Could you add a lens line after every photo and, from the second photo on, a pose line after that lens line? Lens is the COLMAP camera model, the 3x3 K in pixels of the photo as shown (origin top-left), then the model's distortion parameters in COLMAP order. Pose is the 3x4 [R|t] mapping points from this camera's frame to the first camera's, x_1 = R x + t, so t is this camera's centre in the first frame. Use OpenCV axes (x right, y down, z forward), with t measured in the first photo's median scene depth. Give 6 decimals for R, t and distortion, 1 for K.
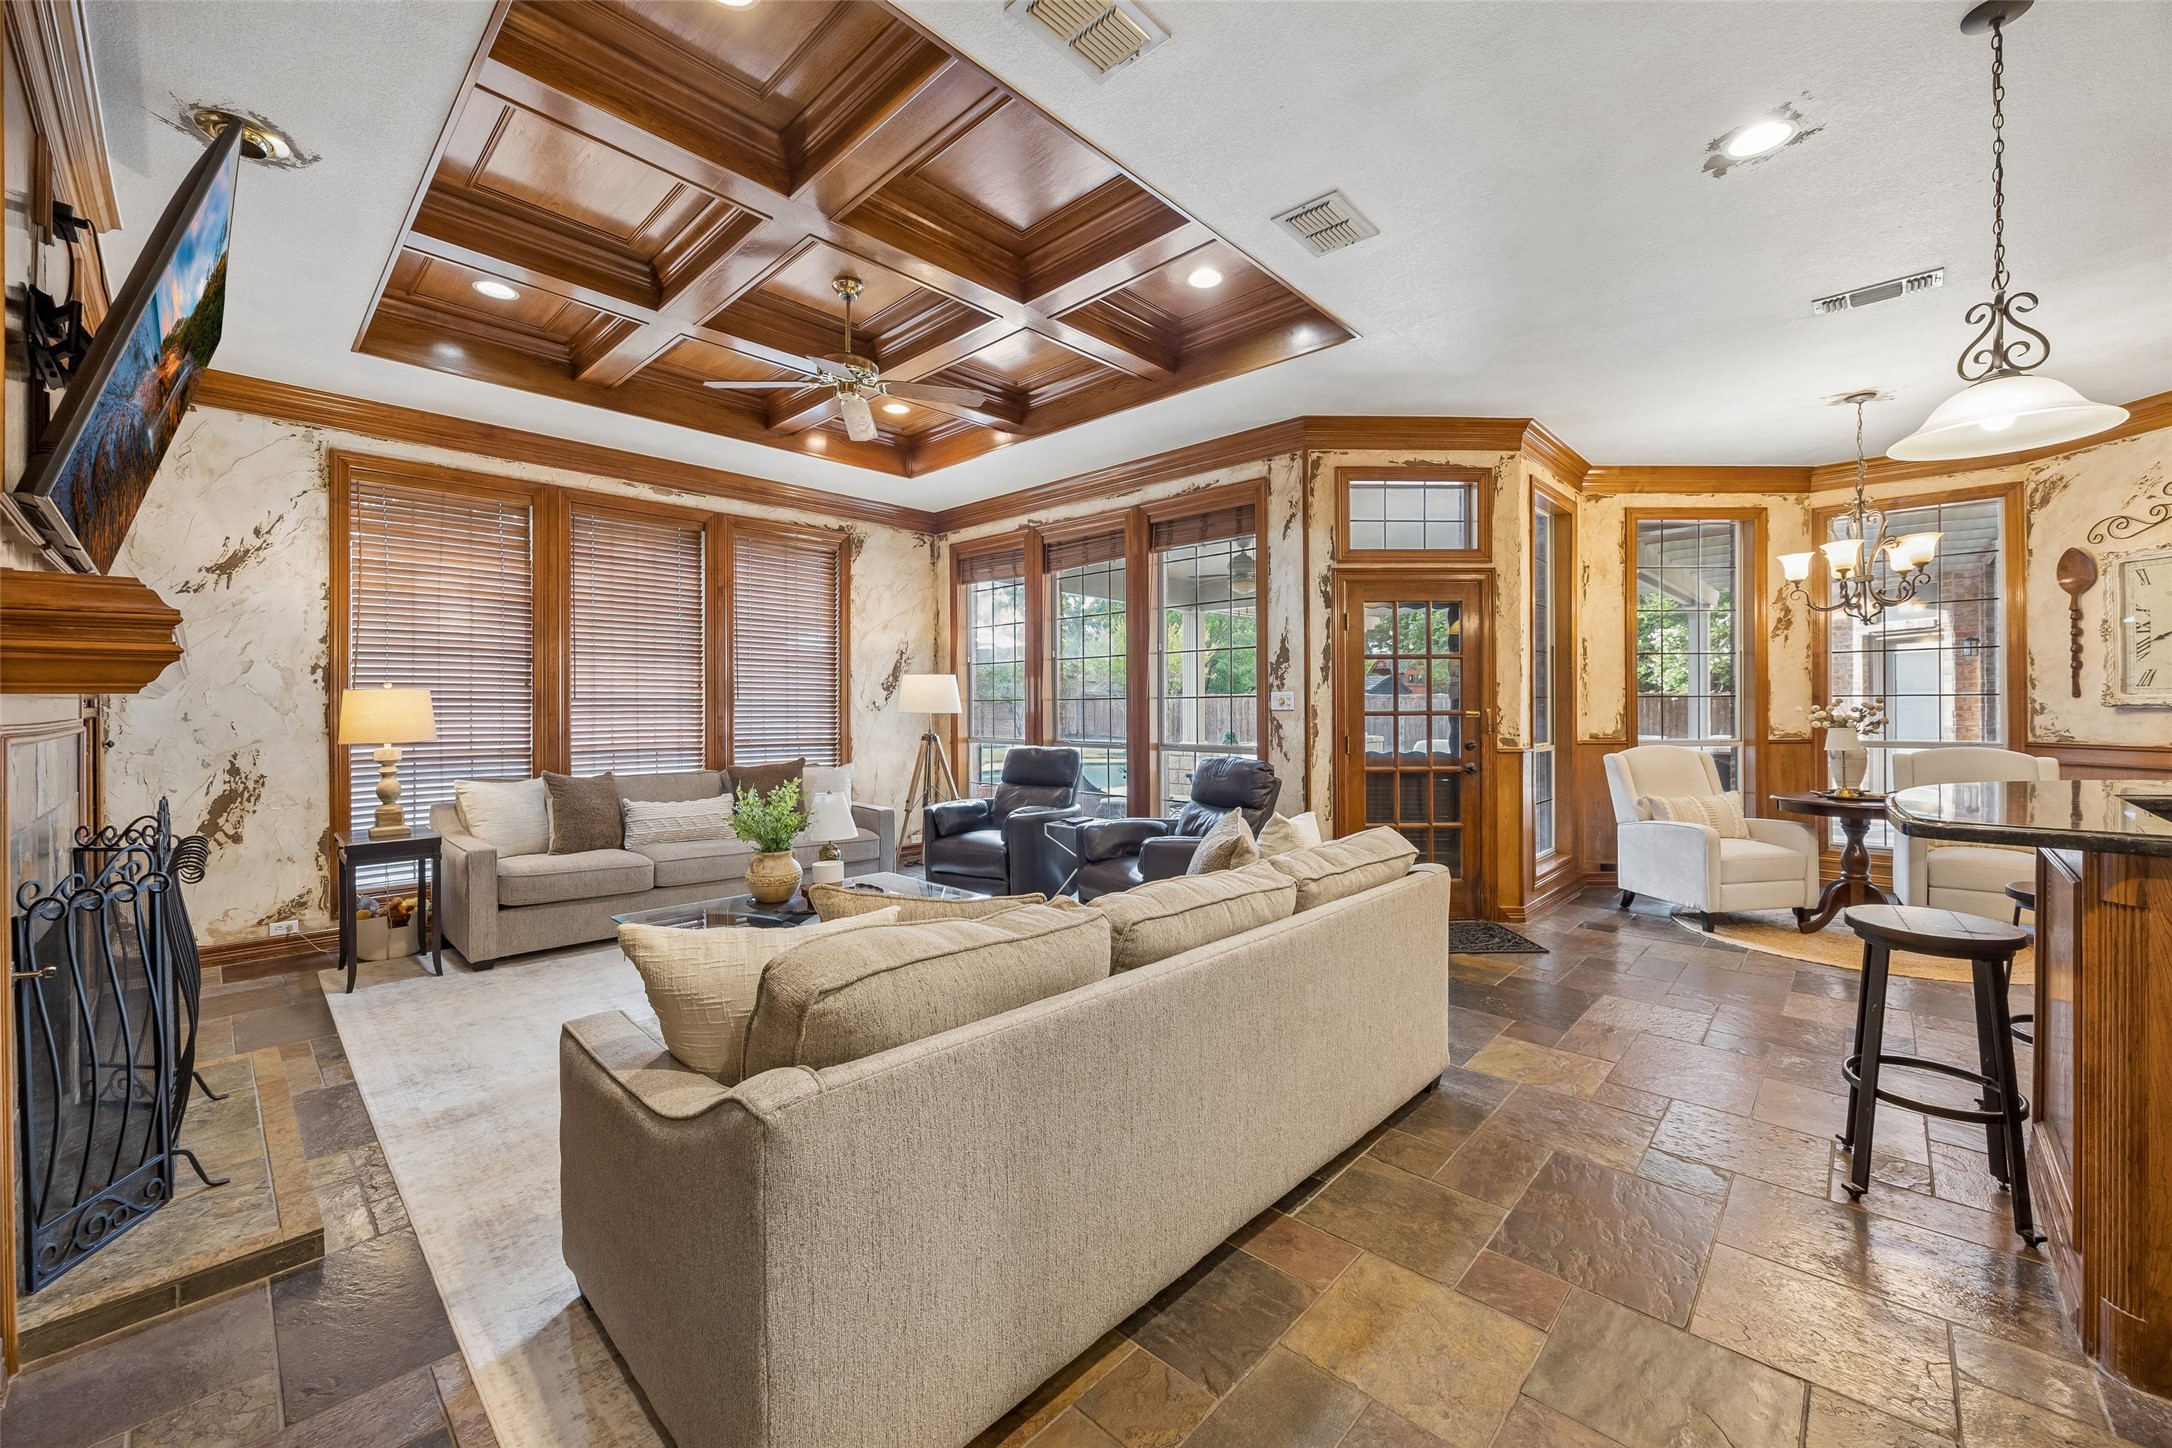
lens RADIAL K [[845.5, 0, 1084.1], [0, 845.5, 715.9], [0, 0, 1]] dist [-0.001361, 0.000807]
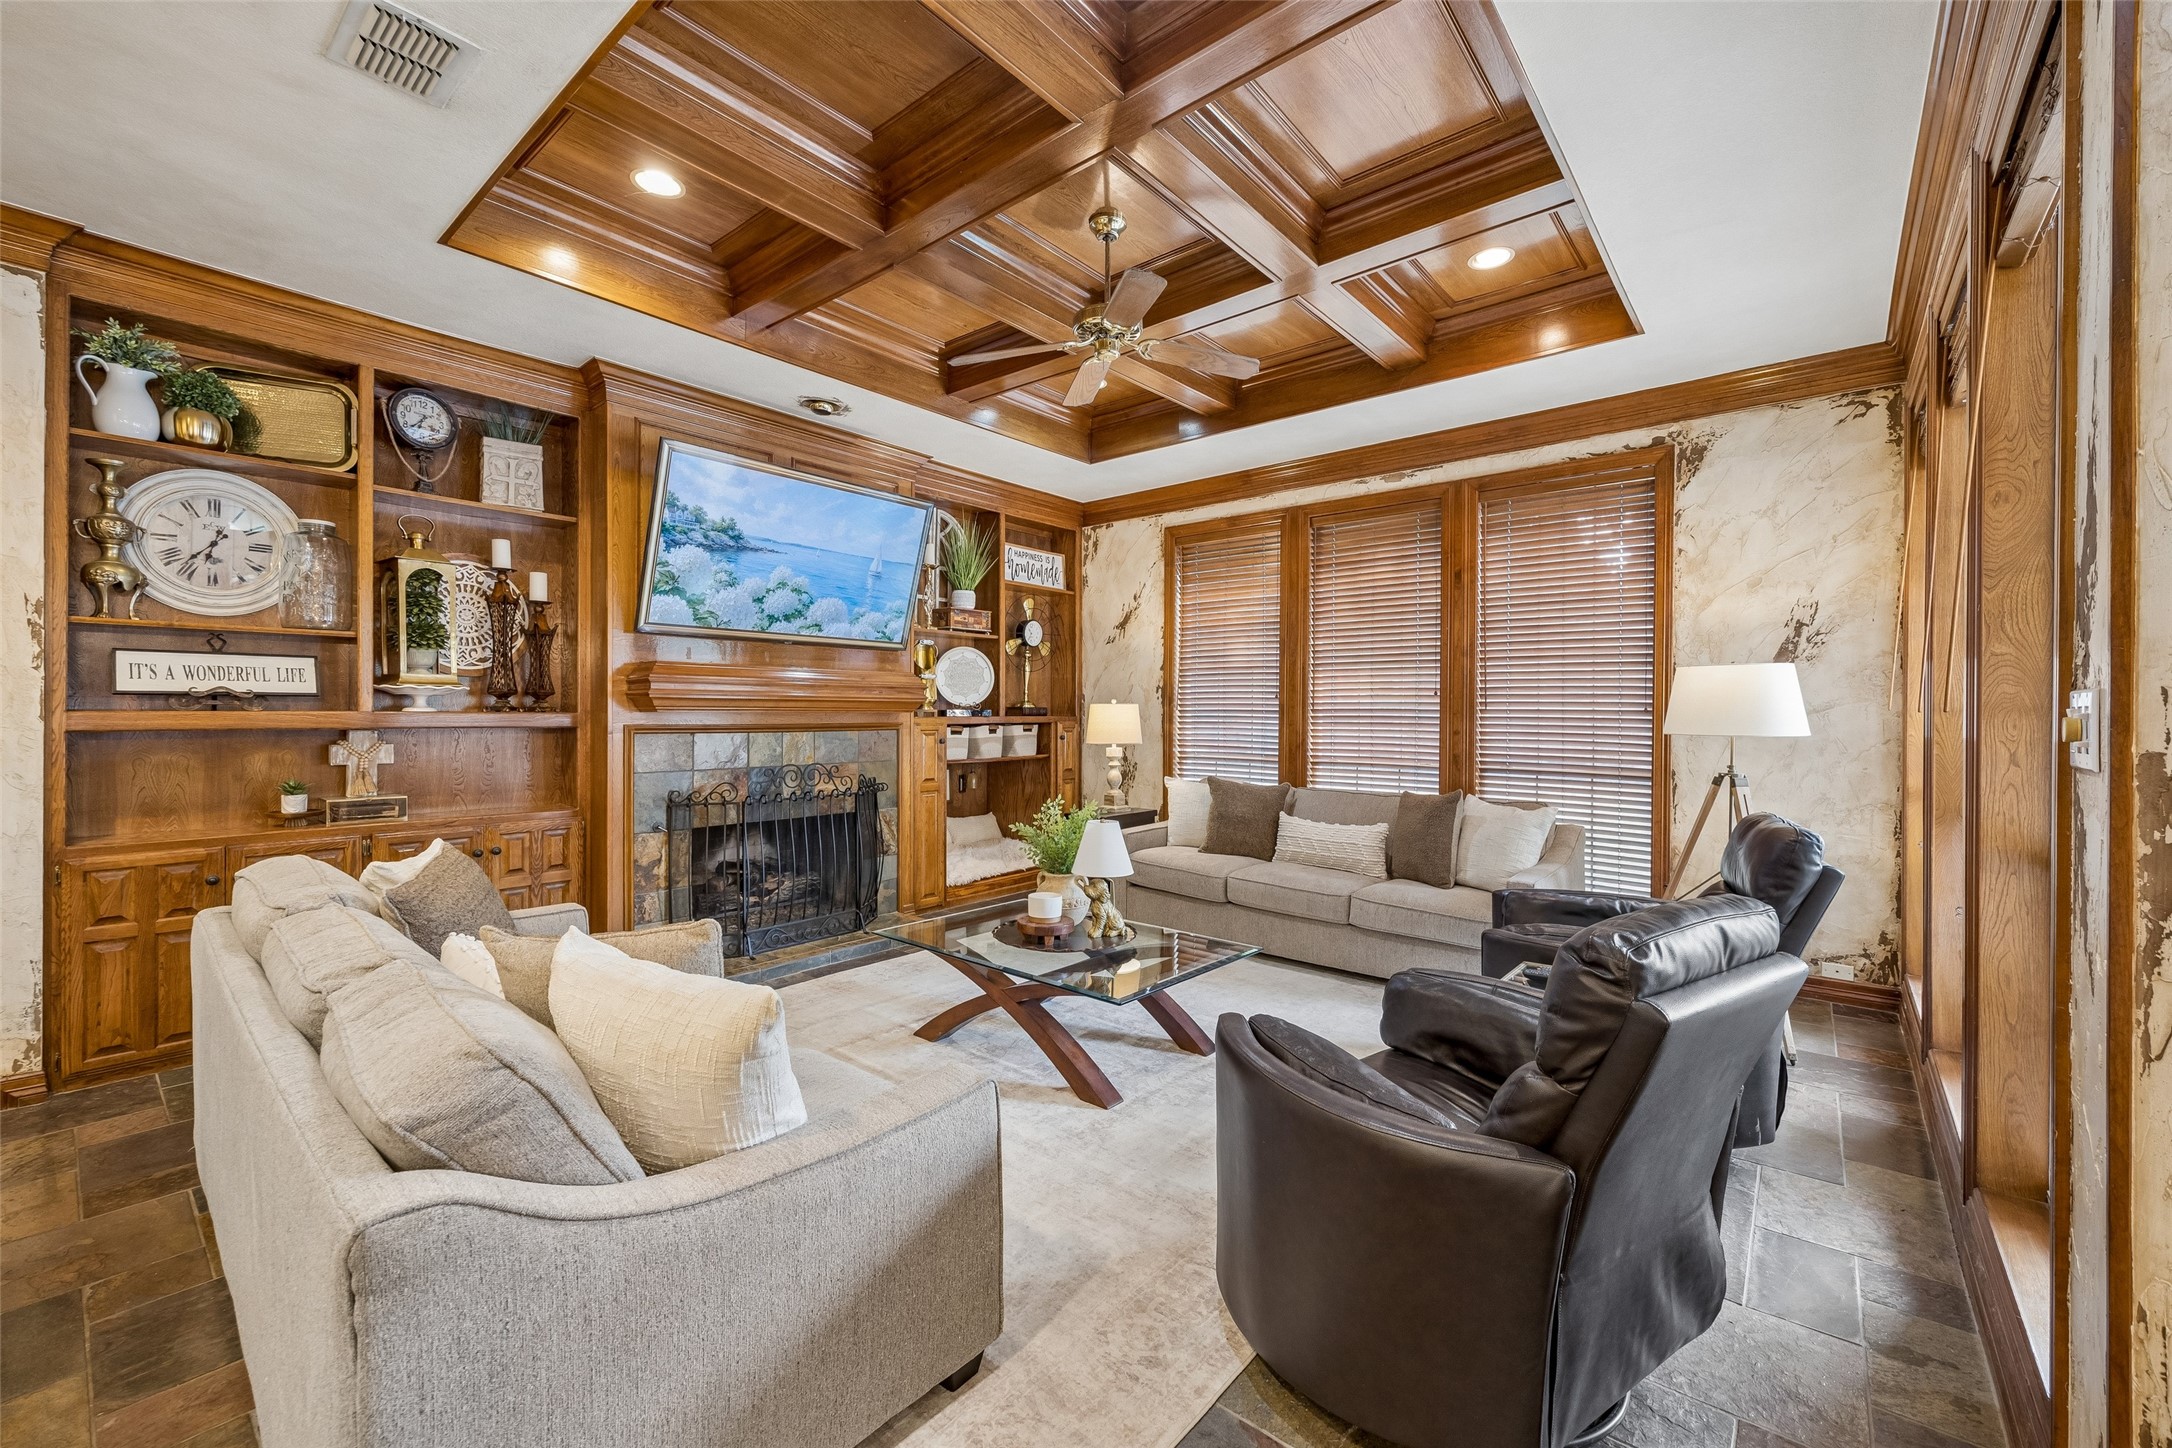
lens RADIAL K [[845.5, 0, 1084.5], [0, 845.5, 717.6], [0, 0, 1]] dist [-0.001361, 0.000807]
pose [[0.075424, 0.014181, -0.997051, 0.363191], [-0.011010, 0.999850, 0.013388, -0.019859], [0.997091, 0.009967, 0.075568, 0.595702]]
